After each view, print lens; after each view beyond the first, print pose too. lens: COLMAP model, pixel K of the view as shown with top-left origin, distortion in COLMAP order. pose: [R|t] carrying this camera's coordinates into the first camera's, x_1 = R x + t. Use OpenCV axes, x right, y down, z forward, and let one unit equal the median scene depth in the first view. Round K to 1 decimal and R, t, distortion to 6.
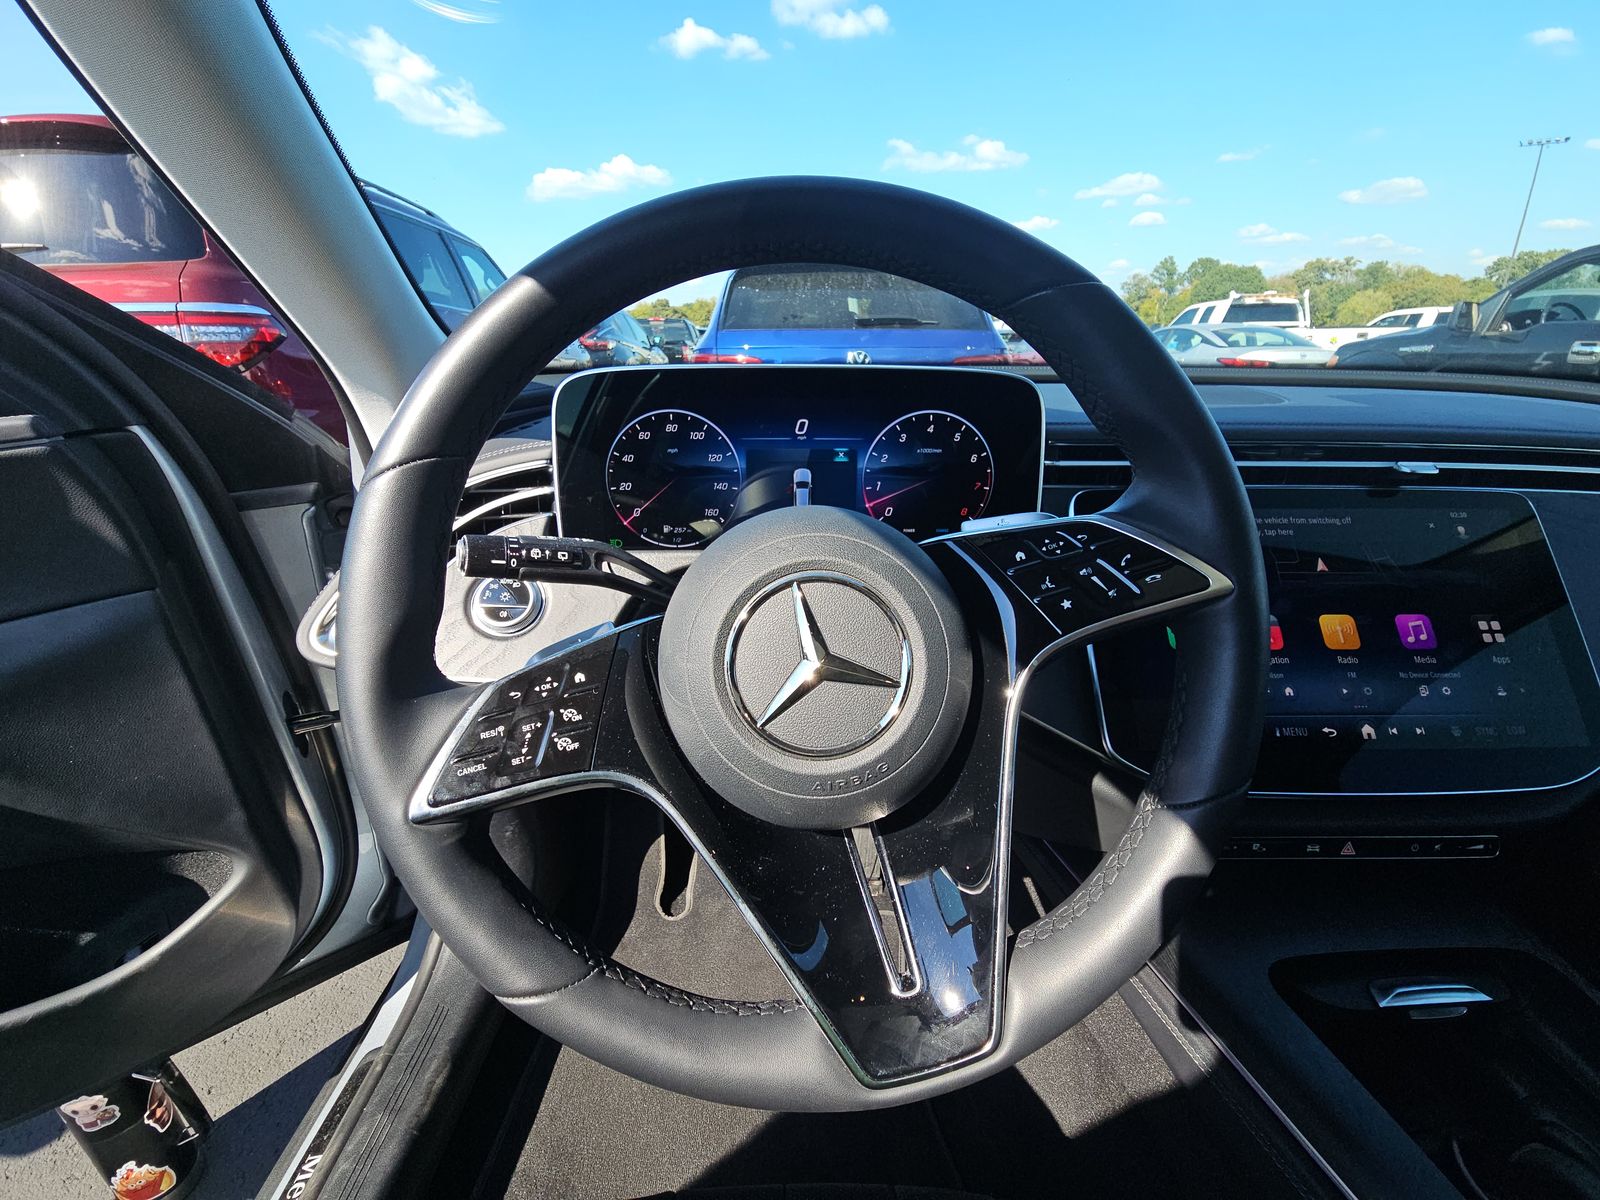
lens RADIAL K [[656.5, 0, 800.0], [0, 656.5, 600.0], [0, 0, 1]] dist [0.007395, -0.007441]
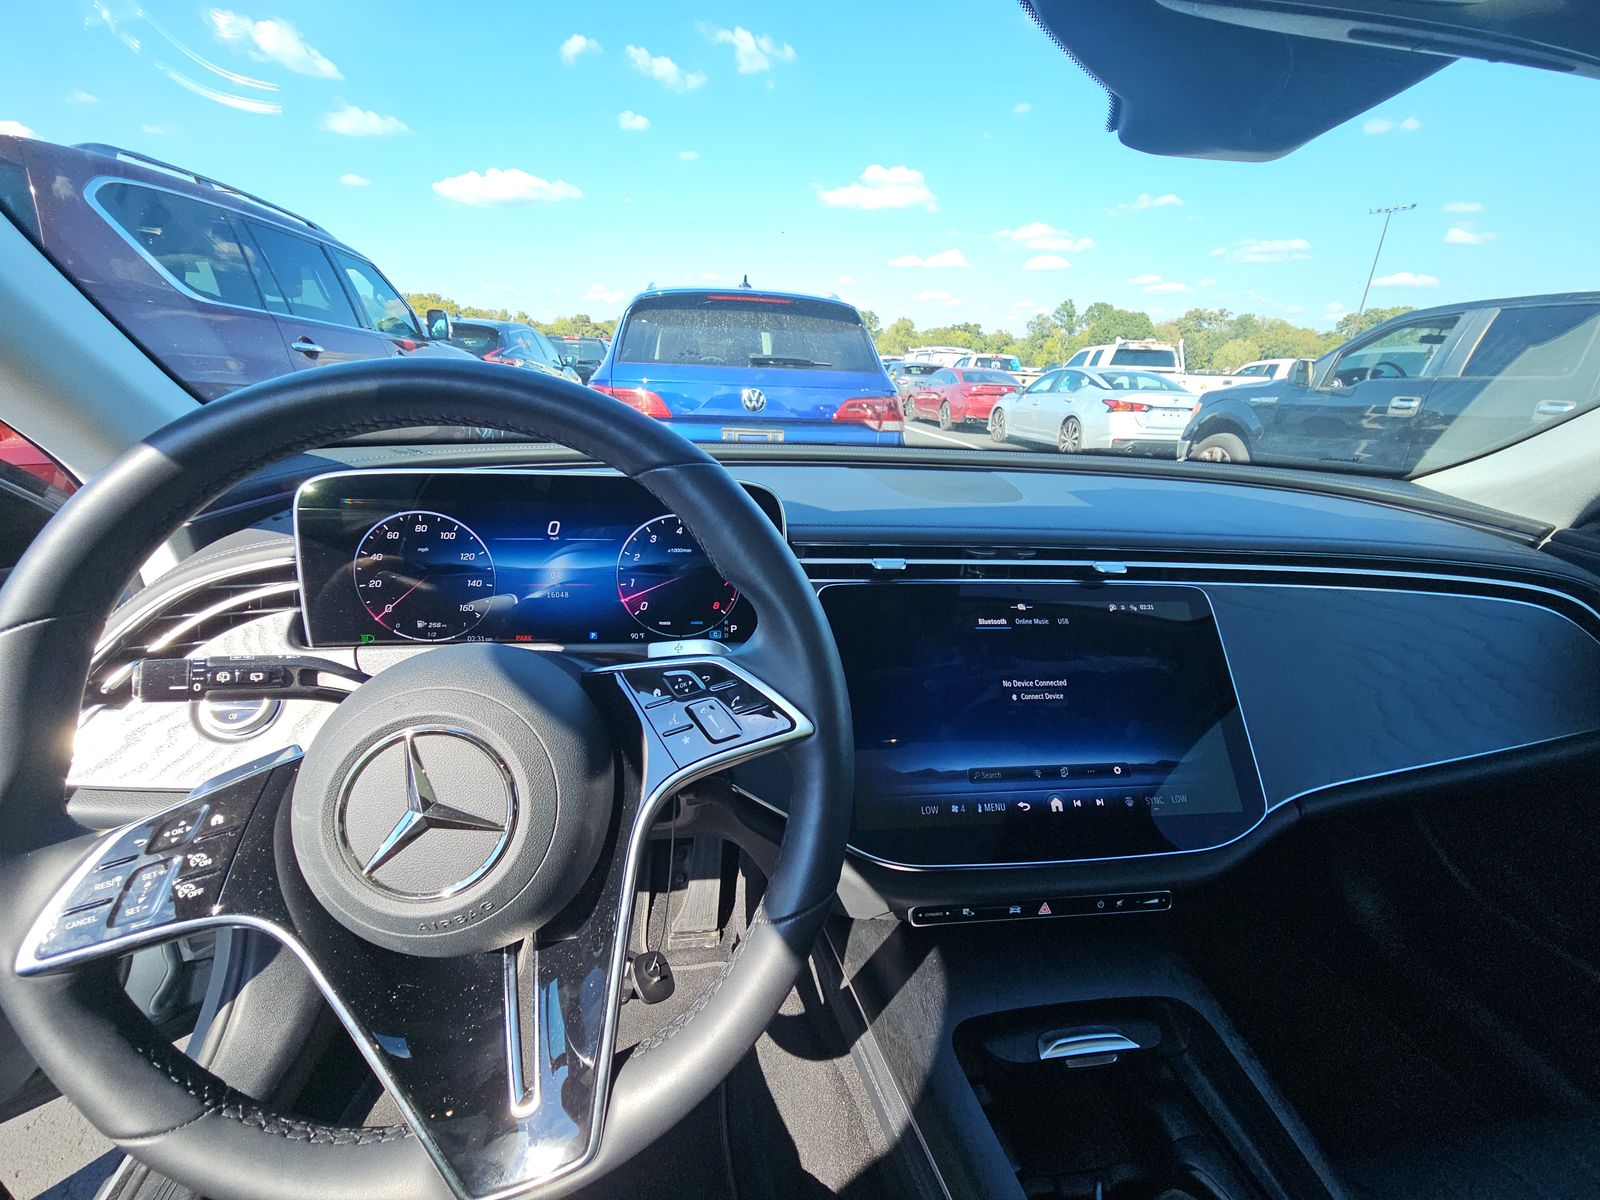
lens RADIAL K [[655.0, 0, 807.6], [0, 655.0, 600.8], [0, 0, 1]] dist [0.007673, -0.007047]
pose [[0.993464, -0.000467, 0.114146, 0.271359], [0.003220, 0.999708, -0.023931, -0.114710], [-0.114101, 0.024142, 0.993176, -0.081855]]
